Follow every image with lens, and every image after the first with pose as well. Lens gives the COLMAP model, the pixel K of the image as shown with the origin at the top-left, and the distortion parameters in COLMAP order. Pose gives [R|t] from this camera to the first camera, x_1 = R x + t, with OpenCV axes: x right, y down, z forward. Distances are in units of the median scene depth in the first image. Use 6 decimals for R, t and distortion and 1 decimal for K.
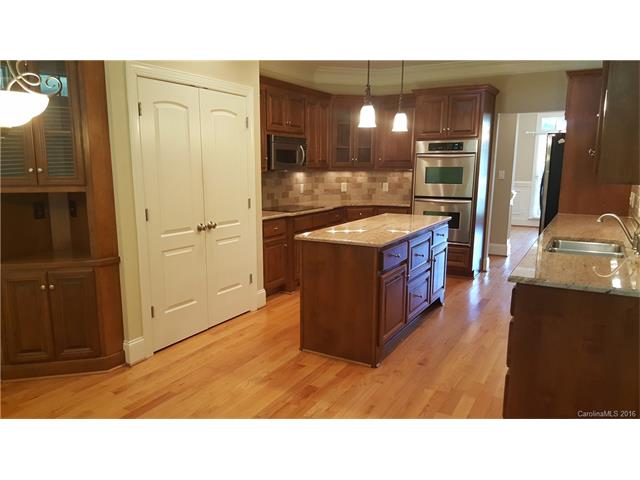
lens RADIAL K [[487.3, 0, 321.1], [0, 487.3, 242.1], [0, 0, 1]] dist [-0.015315, -0.017034]
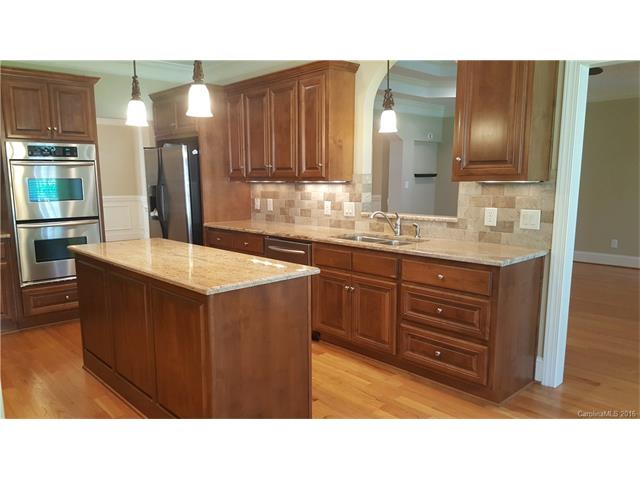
lens RADIAL K [[487.3, 0, 322.0], [0, 487.3, 243.0], [0, 0, 1]] dist [-0.015315, -0.017034]
pose [[0.296754, -0.129533, 0.946128, -0.348524], [0.150199, 0.984757, 0.087712, -0.061869], [-0.943068, 0.116078, 0.311687, 0.402530]]
